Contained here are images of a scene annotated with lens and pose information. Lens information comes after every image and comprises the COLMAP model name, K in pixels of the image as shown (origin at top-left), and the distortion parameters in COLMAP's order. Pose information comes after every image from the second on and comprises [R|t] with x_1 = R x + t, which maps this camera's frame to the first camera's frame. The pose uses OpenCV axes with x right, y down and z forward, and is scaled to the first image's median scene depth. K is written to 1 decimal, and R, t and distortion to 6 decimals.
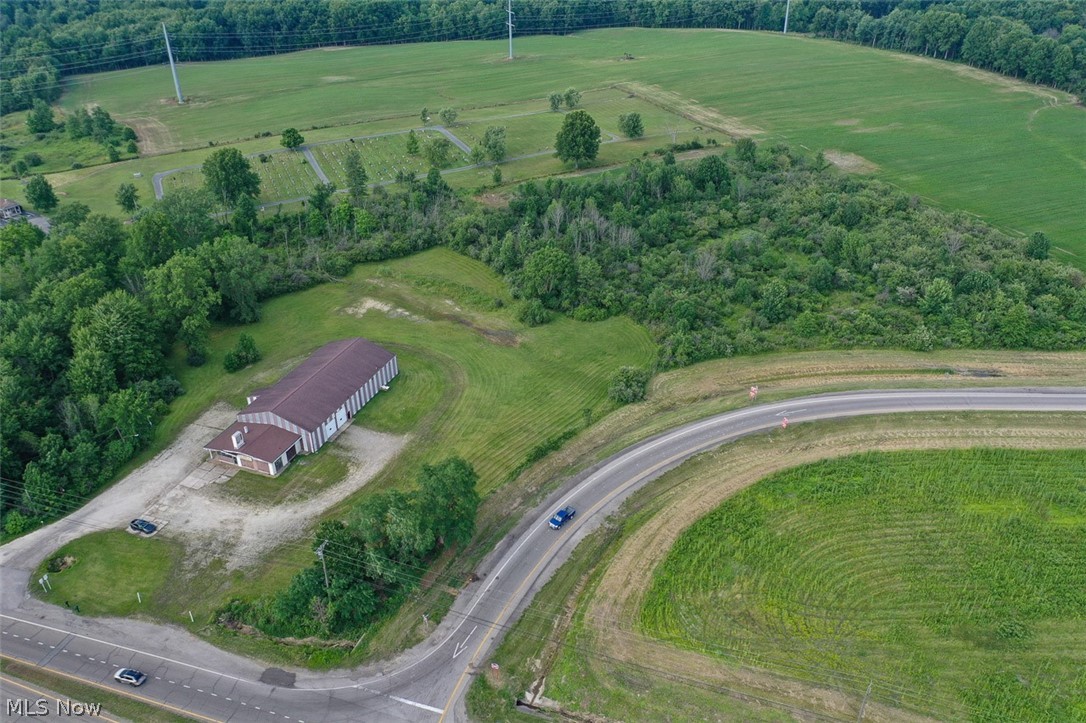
lens RADIAL K [[852.3, 0, 543.0], [0, 852.3, 361.5], [0, 0, 1]] dist [0.002802, -0.000583]
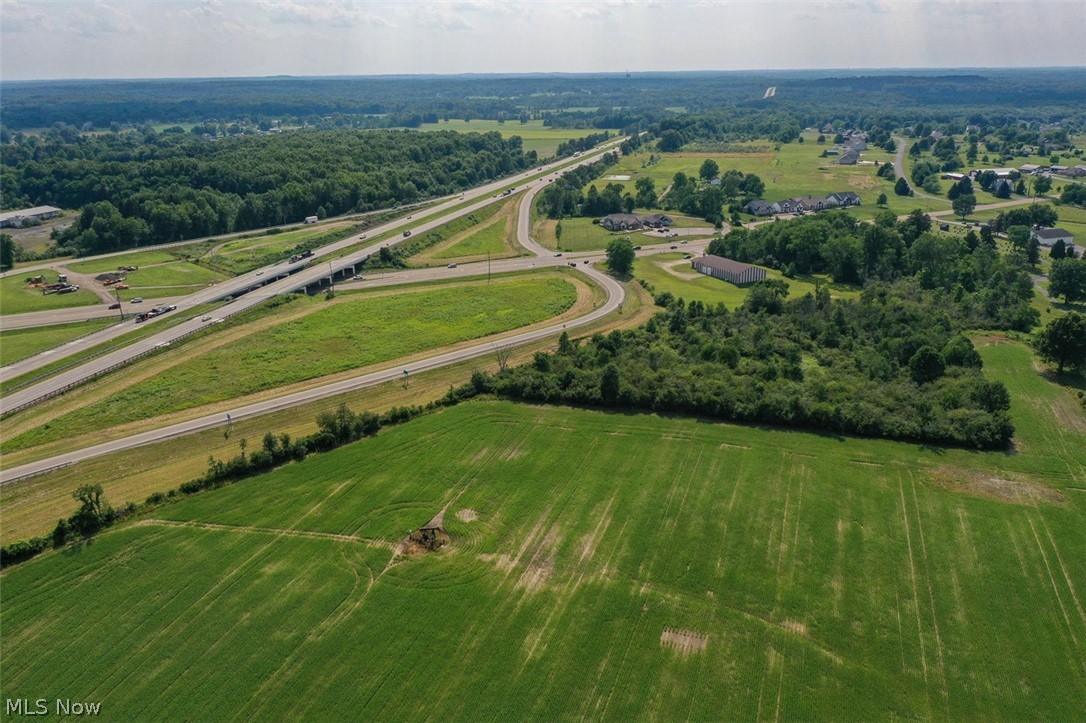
lens RADIAL K [[852.3, 0, 543.0], [0, 852.3, 361.5], [0, 0, 1]] dist [0.002802, -0.000583]
pose [[-0.656524, 0.265831, -0.705911, 1.928817], [-0.360161, 0.711801, 0.603012, -1.083063], [0.662767, 0.650134, -0.371572, 1.797053]]
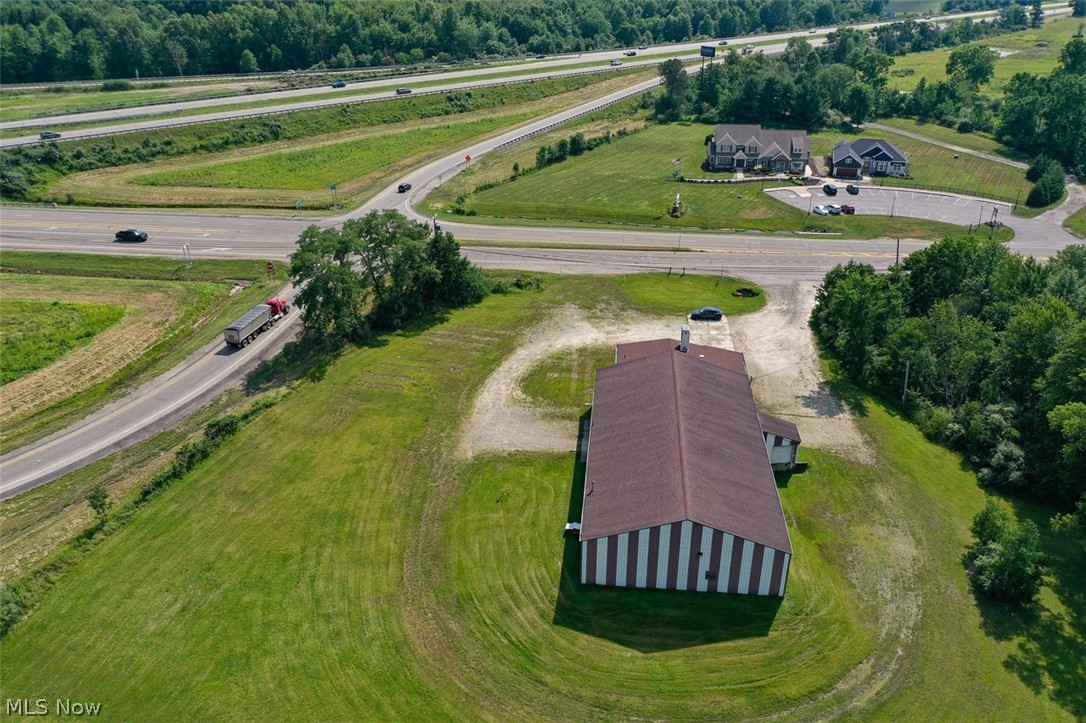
lens RADIAL K [[852.3, 0, 543.0], [0, 852.3, 361.5], [0, 0, 1]] dist [0.002802, -0.000583]
pose [[-0.961635, 0.139799, -0.236037, -0.084926], [-0.120178, 0.558776, 0.820565, -0.406625], [0.246606, 0.817451, -0.520538, 1.255134]]
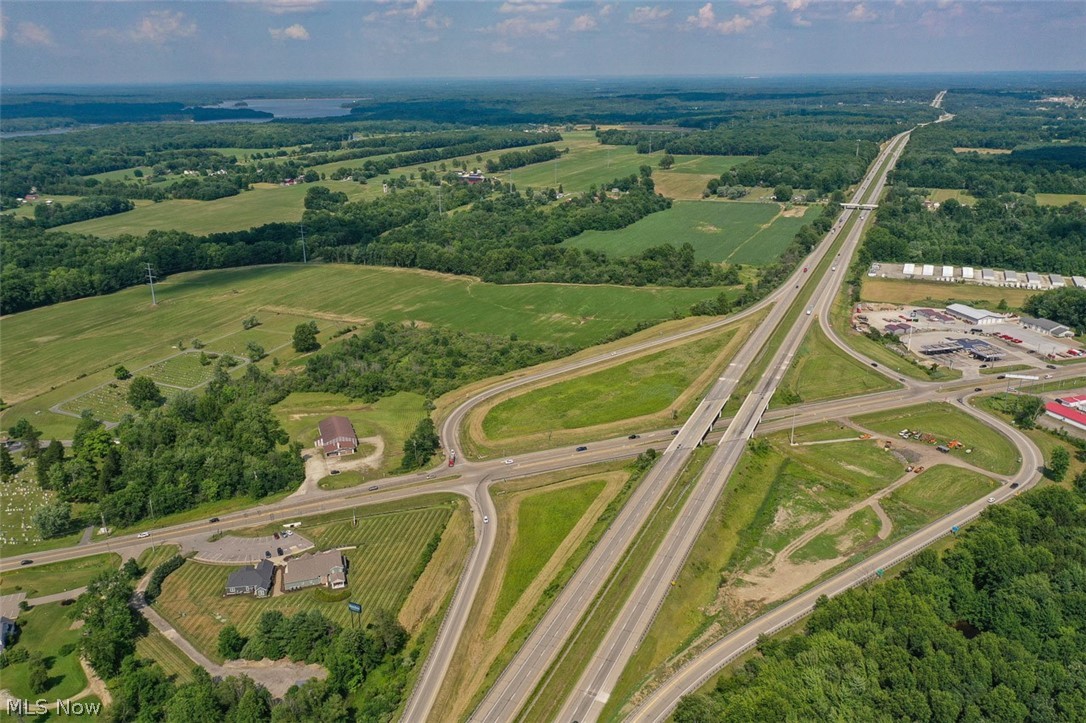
lens RADIAL K [[852.3, 0, 543.0], [0, 852.3, 361.5], [0, 0, 1]] dist [0.002802, -0.000583]
pose [[0.750171, -0.207965, 0.627689, -1.492290], [0.331996, 0.939394, -0.085540, 0.283210], [-0.571859, 0.272560, 0.773750, -1.599436]]
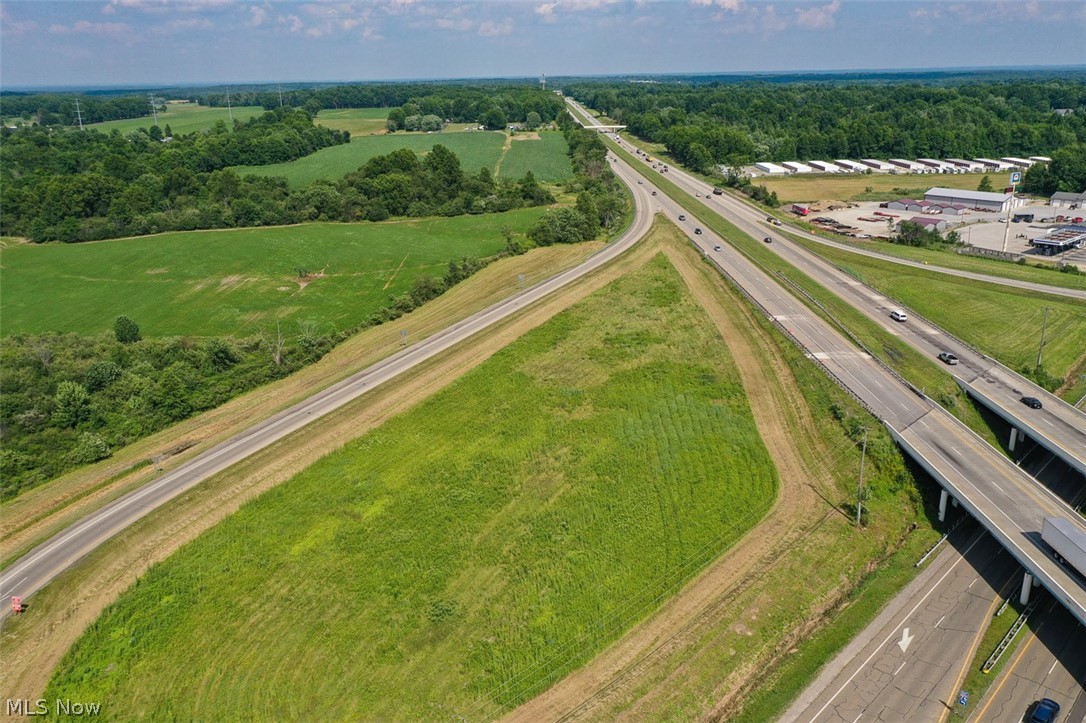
lens RADIAL K [[852.3, 0, 543.0], [0, 852.3, 361.5], [0, 0, 1]] dist [0.002802, -0.000583]
pose [[0.390865, -0.288054, 0.874214, -0.086568], [0.471355, 0.878425, 0.078696, 0.046274], [-0.790600, 0.381305, 0.479122, 0.274120]]
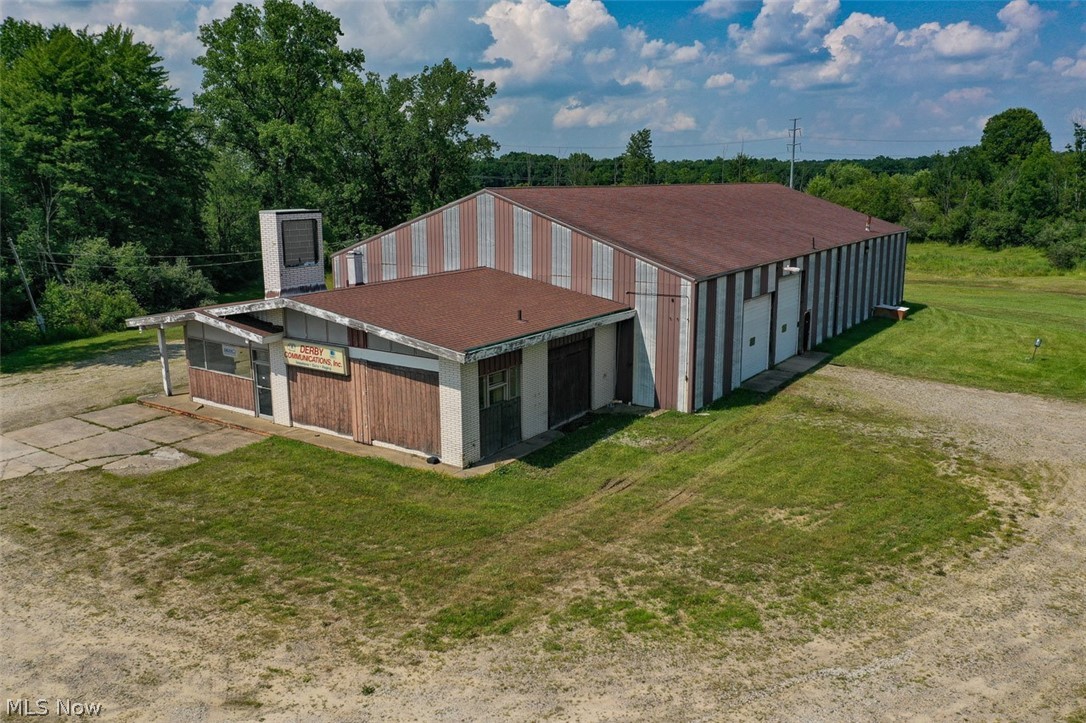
lens RADIAL K [[854.1, 0, 543.0], [0, 854.1, 361.5], [0, 0, 1]] dist [-0.008028, 0.001466]
pose [[0.975092, 0.055056, -0.214858, -0.253236], [-0.118178, 0.948711, -0.293226, 0.148233], [0.187695, 0.311314, 0.931587, 0.802675]]
